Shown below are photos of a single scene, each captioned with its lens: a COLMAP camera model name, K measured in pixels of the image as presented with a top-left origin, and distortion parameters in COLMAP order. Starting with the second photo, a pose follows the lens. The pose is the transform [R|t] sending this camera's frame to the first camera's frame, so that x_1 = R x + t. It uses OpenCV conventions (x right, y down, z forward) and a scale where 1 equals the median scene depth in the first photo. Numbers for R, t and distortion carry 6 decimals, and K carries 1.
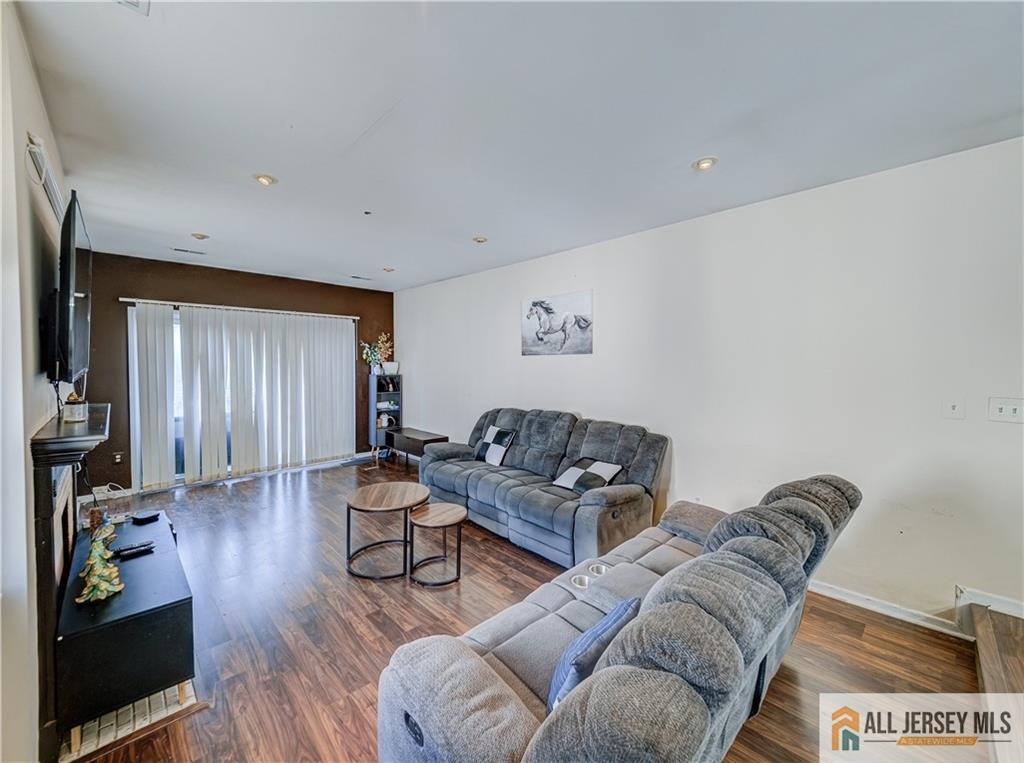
lens RADIAL K [[405.5, 0, 495.6], [0, 405.5, 366.0], [0, 0, 1]] dist [0.000949, -0.000416]
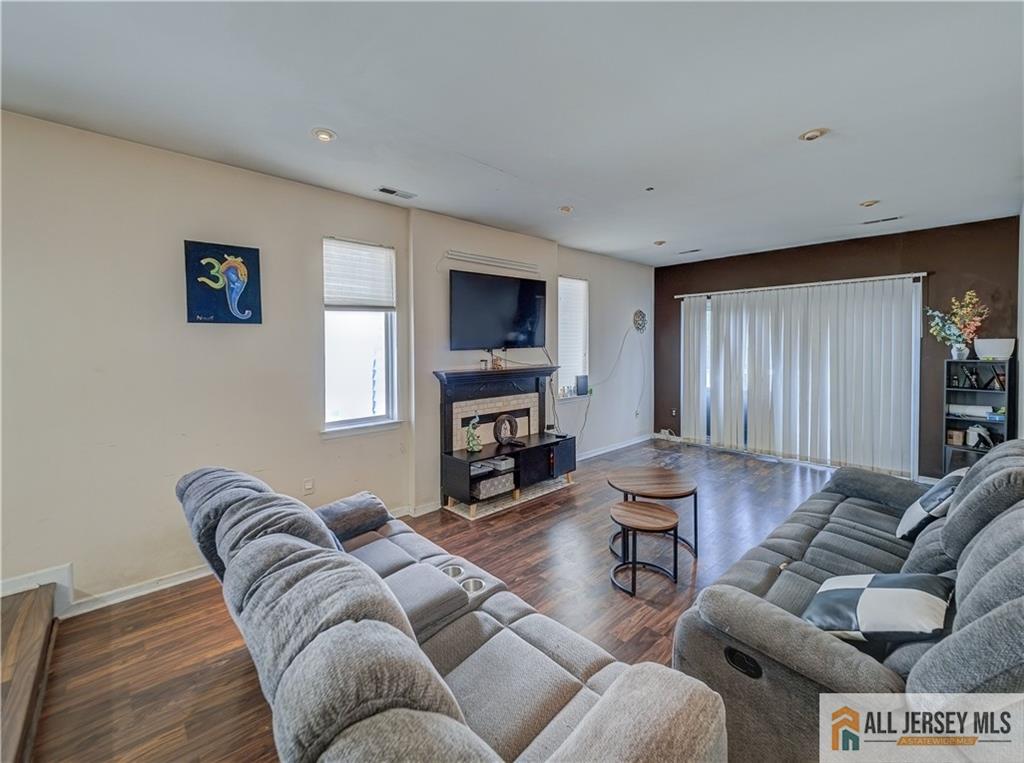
lens RADIAL K [[426.1, 0, 535.6], [0, 426.1, 353.7], [0, 0, 1]] dist [0.009024, -0.001105]
pose [[0.029444, 0.018006, -0.999404, 0.431414], [-0.002166, 0.999837, 0.017950, 0.001807], [0.999564, 0.001637, 0.029478, 0.422225]]
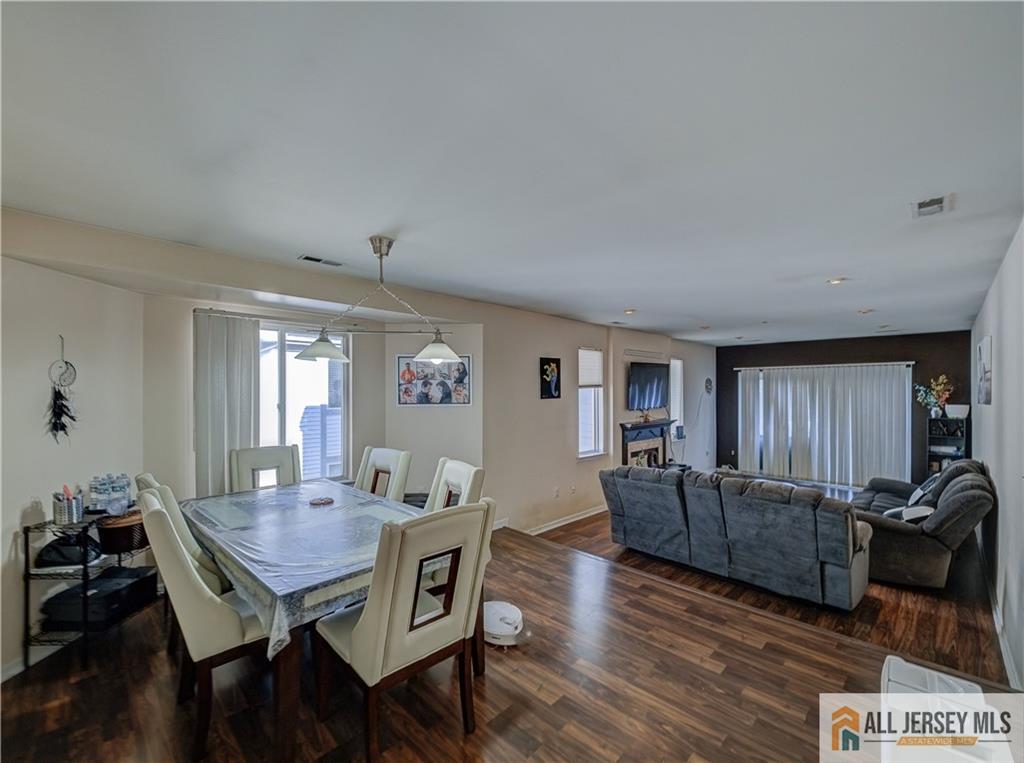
lens RADIAL K [[440.1, 0, 508.0], [0, 440.1, 391.5], [0, 0, 1]] dist [0.002404, 0.001022]
pose [[0.034171, -0.000393, -0.999416, 0.950403], [-0.007538, 0.999971, -0.000651, -0.043767], [0.999388, 0.007556, 0.034167, -0.109927]]
